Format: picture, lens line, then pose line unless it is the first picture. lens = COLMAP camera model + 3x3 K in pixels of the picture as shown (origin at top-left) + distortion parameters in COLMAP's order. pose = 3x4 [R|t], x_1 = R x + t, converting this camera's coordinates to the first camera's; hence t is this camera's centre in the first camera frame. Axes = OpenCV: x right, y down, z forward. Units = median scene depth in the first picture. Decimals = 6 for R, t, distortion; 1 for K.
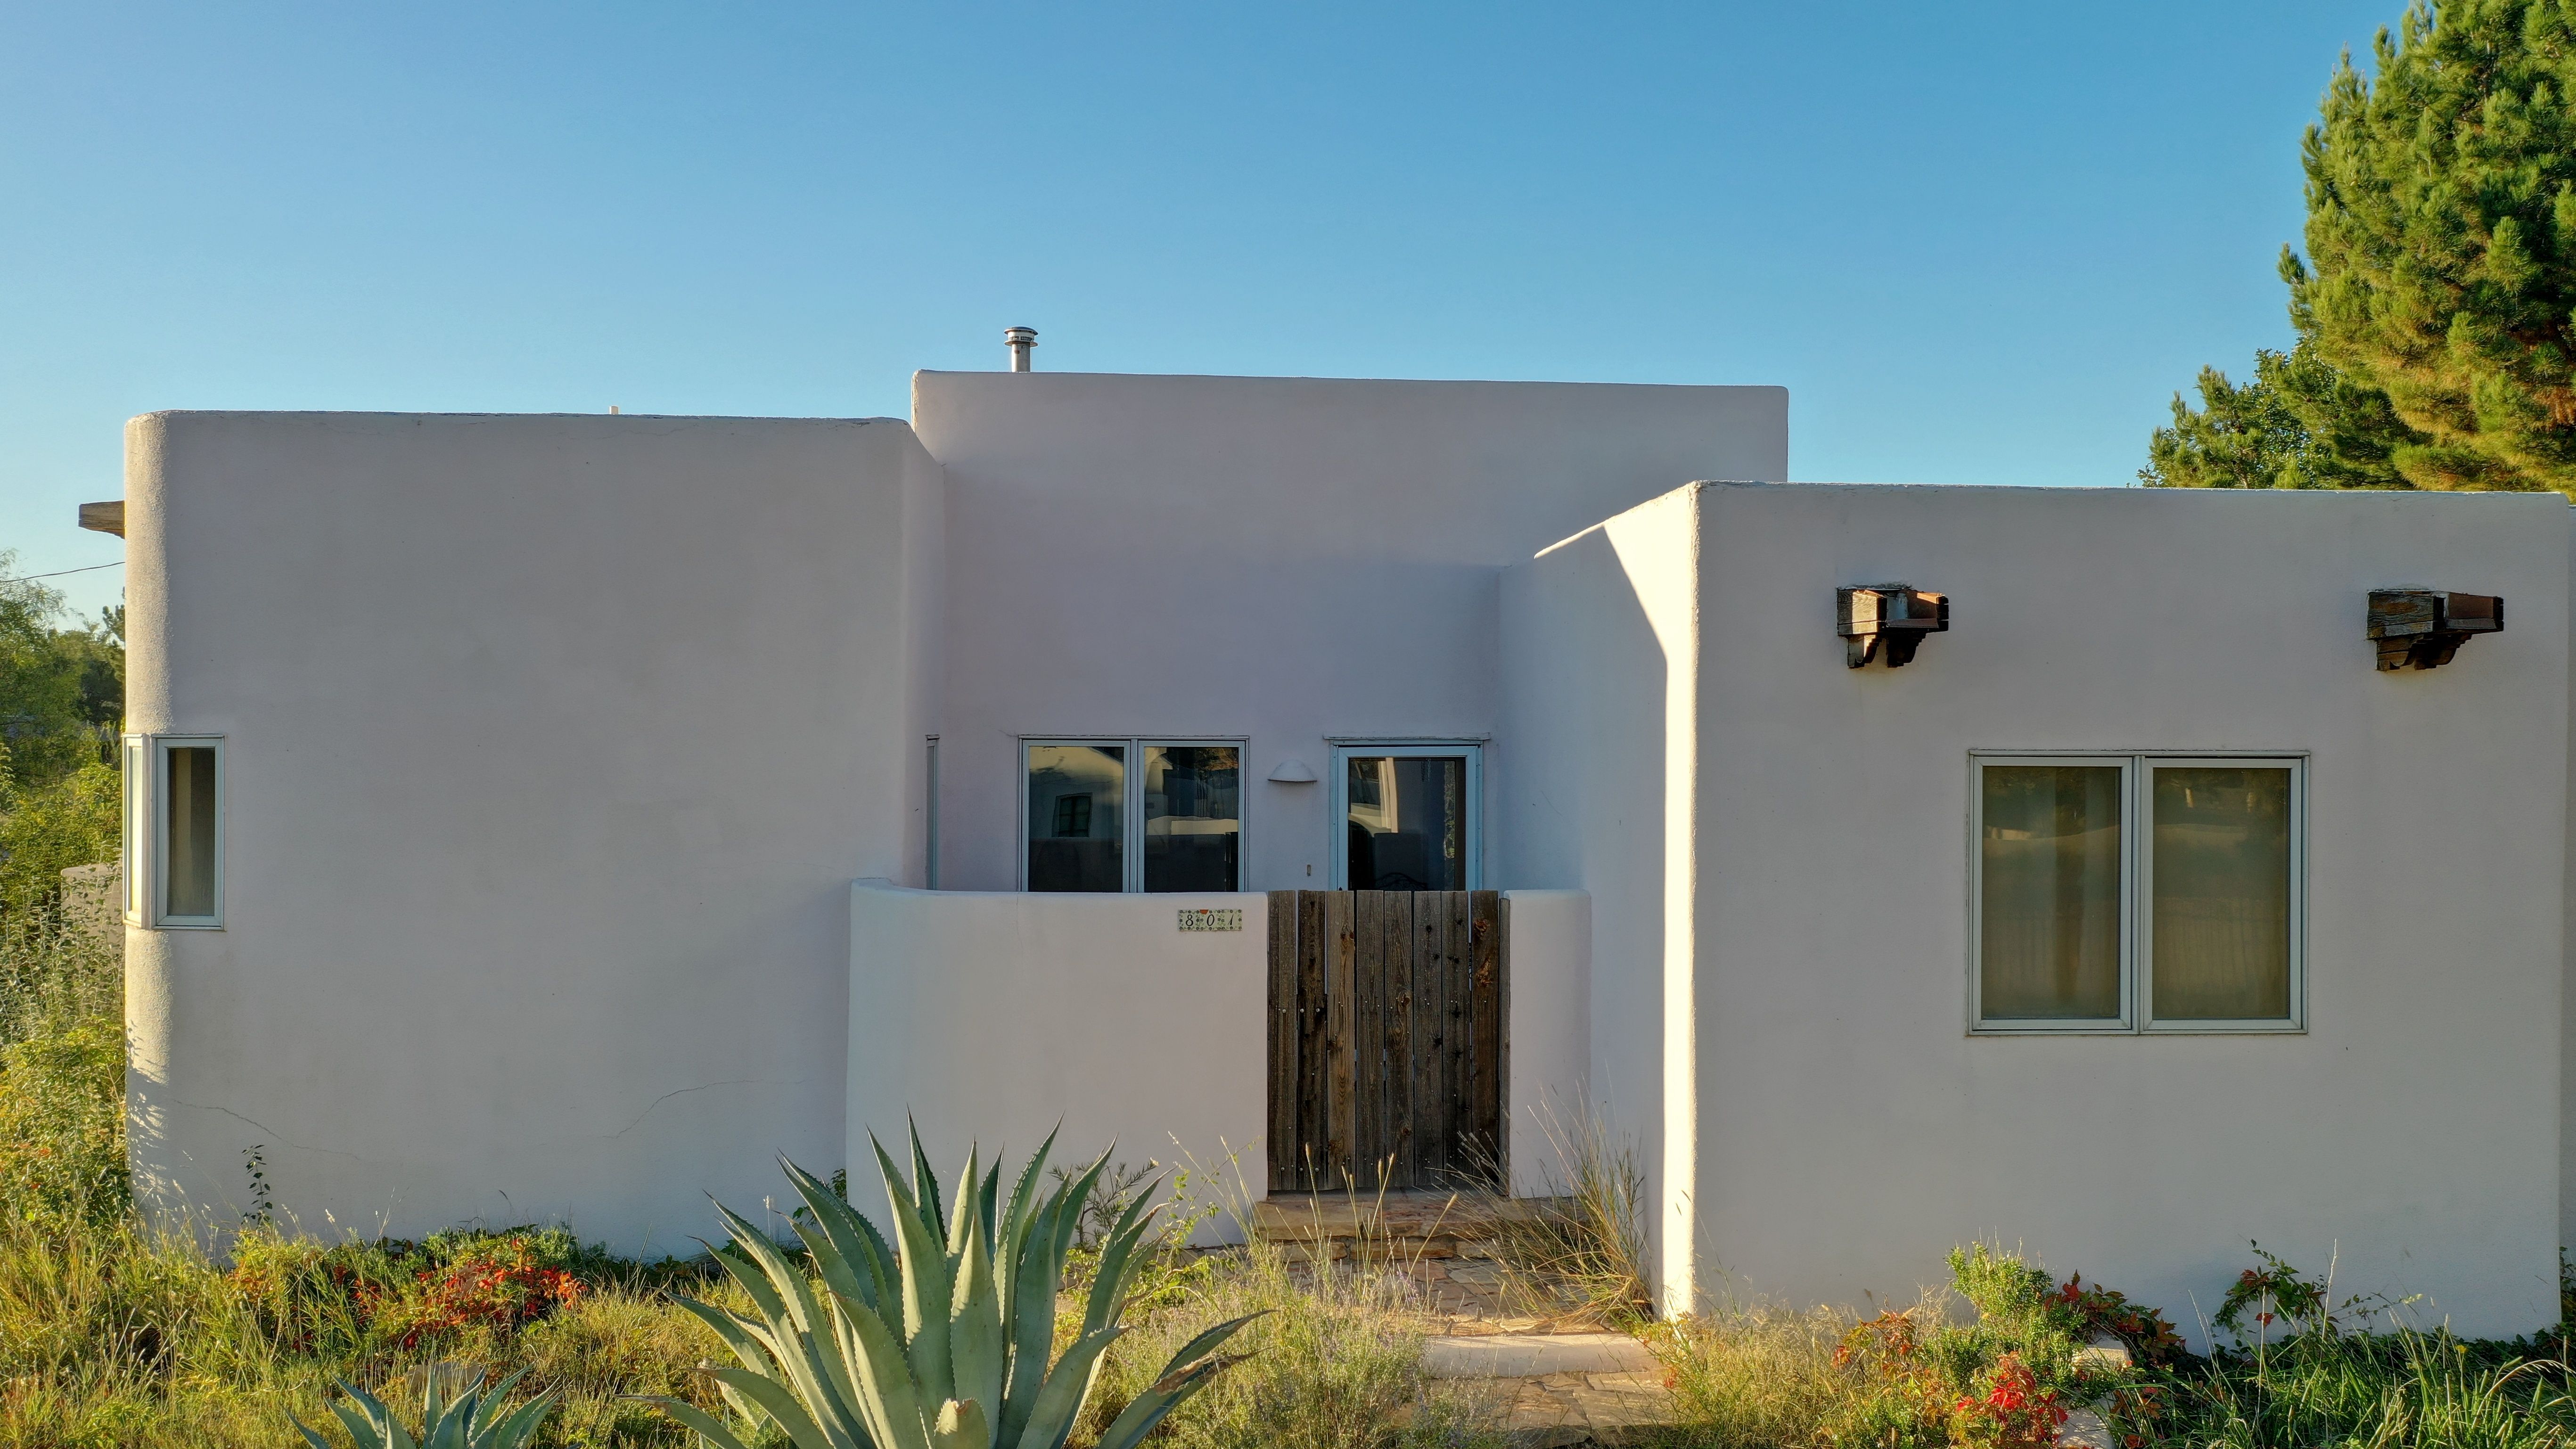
lens RADIAL K [[2119.7, 0, 1288.0], [0, 2119.7, 724.5], [0, 0, 1]] dist [-0.001135, 0.000745]
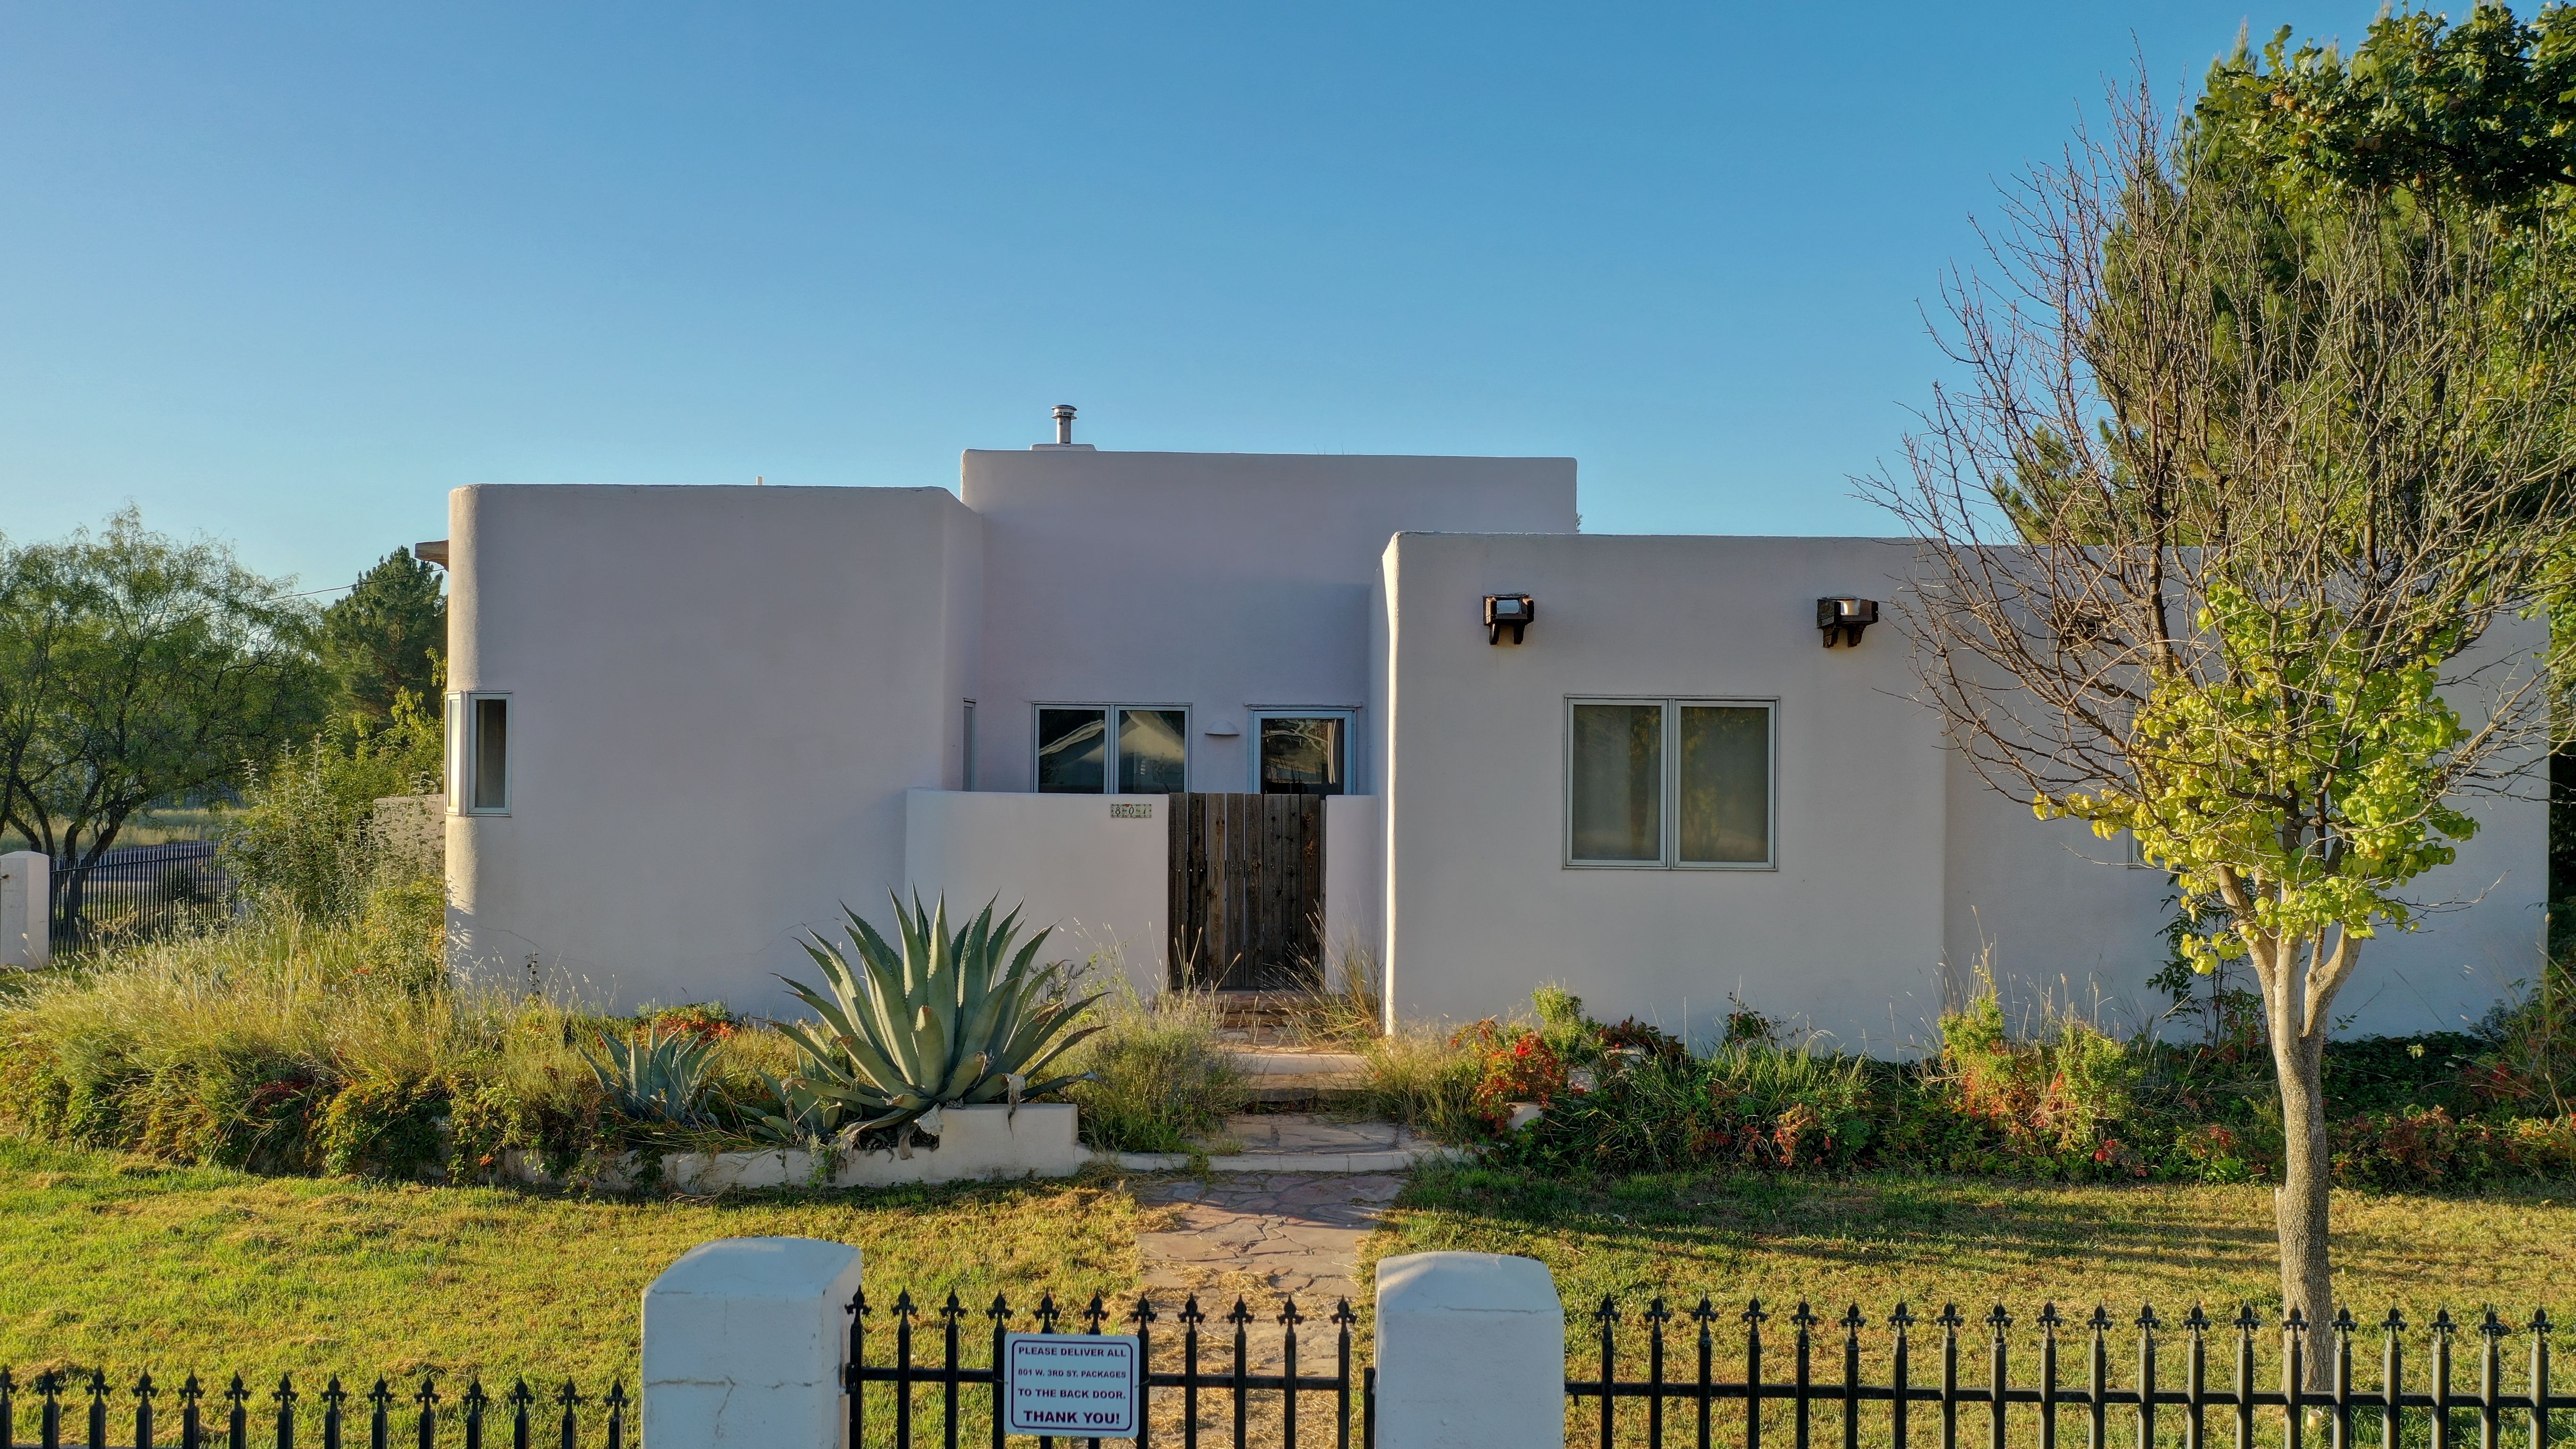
lens RADIAL K [[2235.3, 0, 1288.0], [0, 2235.3, 724.5], [0, 0, 1]] dist [0.008428, -0.000715]
pose [[0.996962, 0.005422, -0.077703, 0.203023], [-0.006601, 0.999867, -0.014922, 0.052010], [0.077612, 0.015389, 0.996865, -0.621135]]
